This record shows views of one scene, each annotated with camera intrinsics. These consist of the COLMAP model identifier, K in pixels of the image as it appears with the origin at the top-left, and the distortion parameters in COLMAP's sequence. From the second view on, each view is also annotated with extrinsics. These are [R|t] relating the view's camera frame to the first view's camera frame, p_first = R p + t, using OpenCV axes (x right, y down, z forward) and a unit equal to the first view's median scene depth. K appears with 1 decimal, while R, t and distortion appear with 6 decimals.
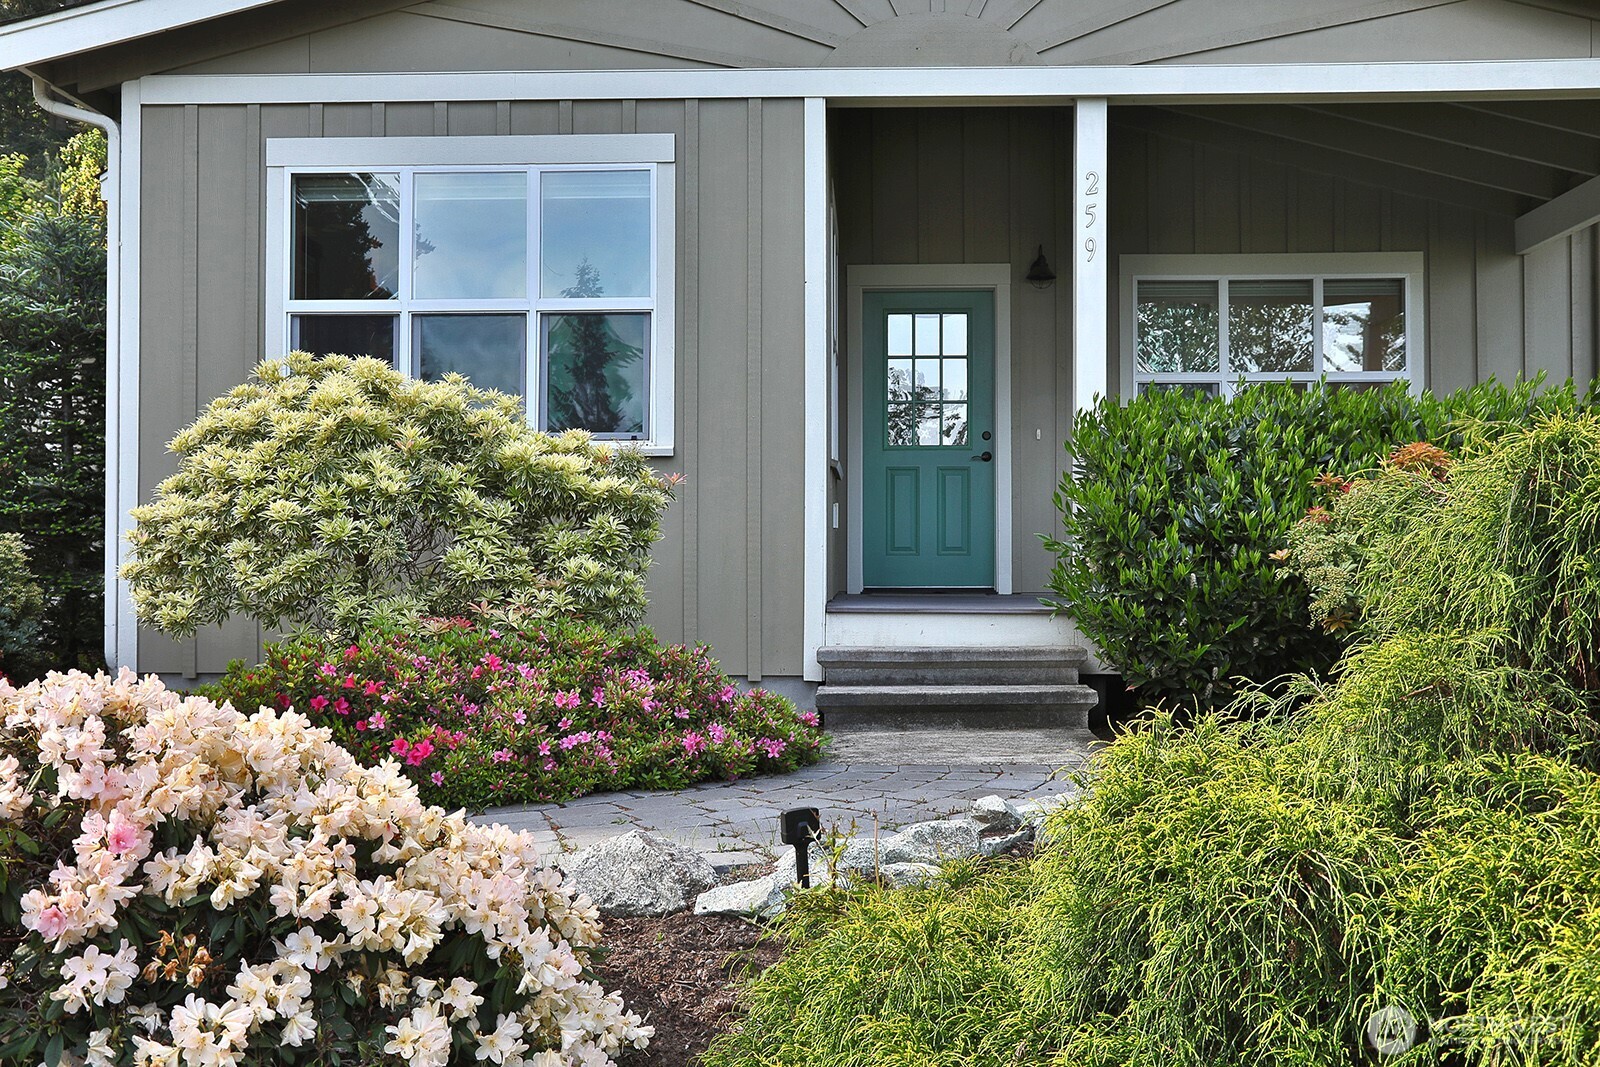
lens RADIAL K [[1474.4, 0, 800.4], [0, 1474.4, 529.6], [0, 0, 1]] dist [0.000873, 0.000000]
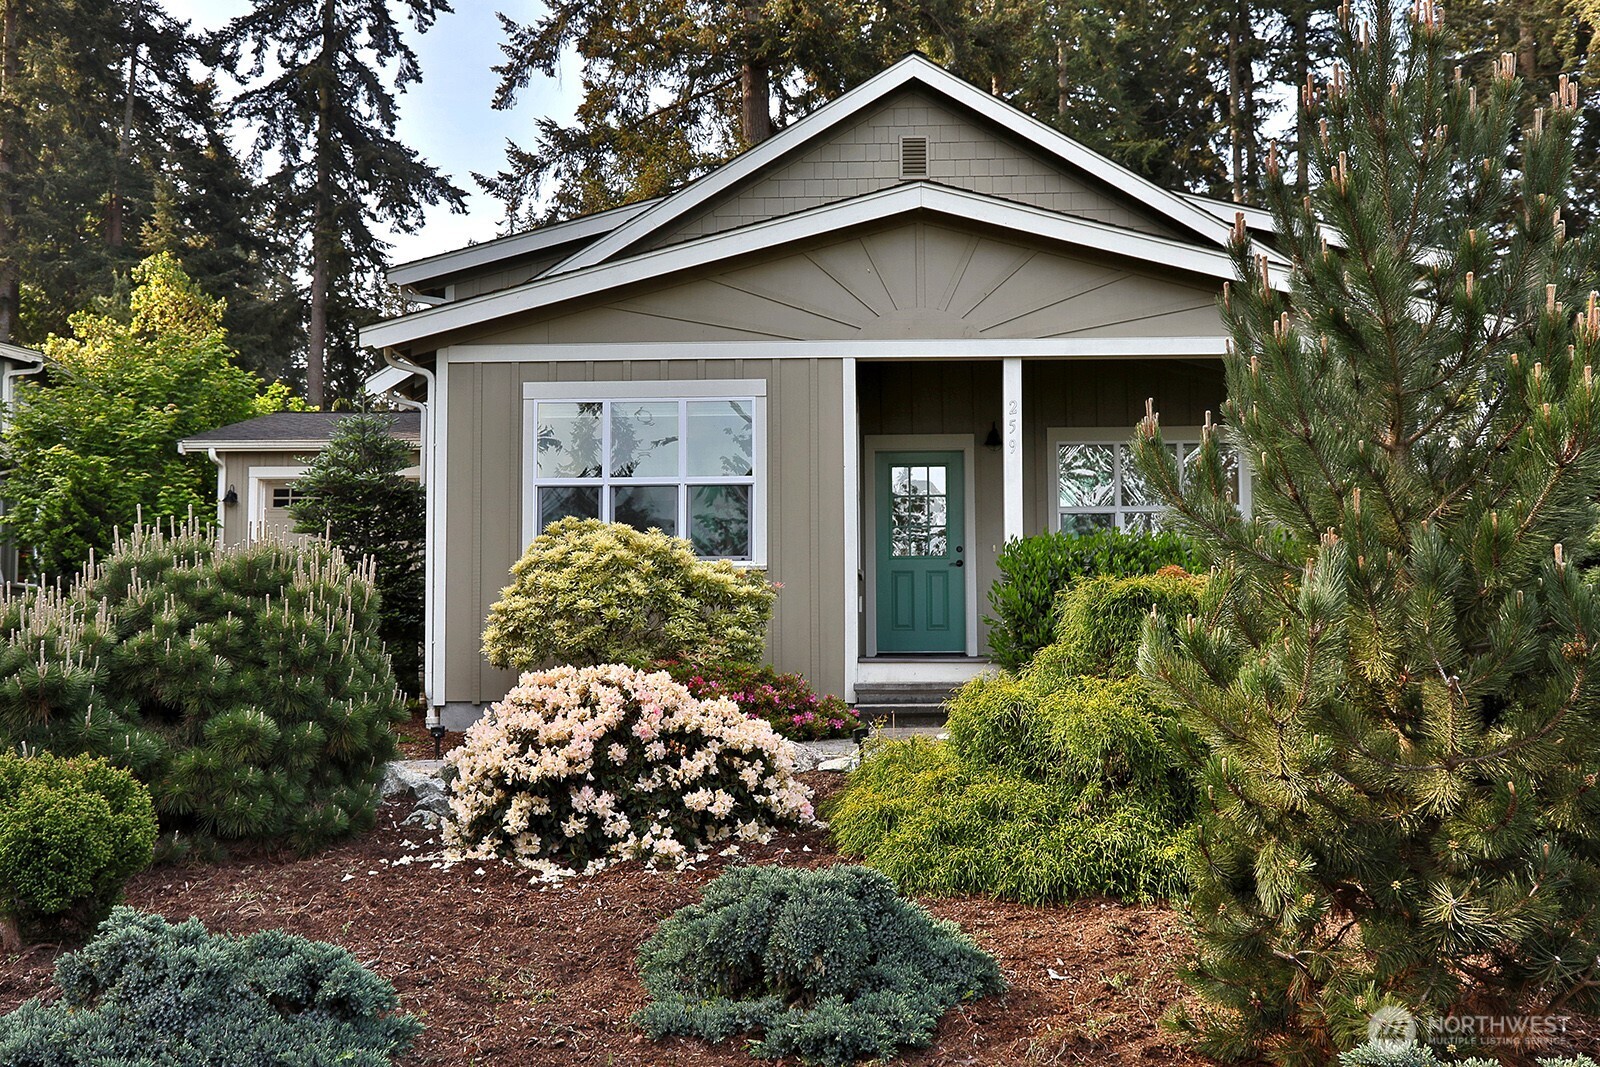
lens RADIAL K [[1474.4, 0, 803.6], [0, 1474.4, 539.3], [0, 0, 1]] dist [0.000873, 0.000000]
pose [[0.999985, -0.005213, 0.001362, -0.059376], [0.005275, 0.998706, -0.050574, 0.001082], [-0.001096, 0.050580, 0.998719, -0.887561]]
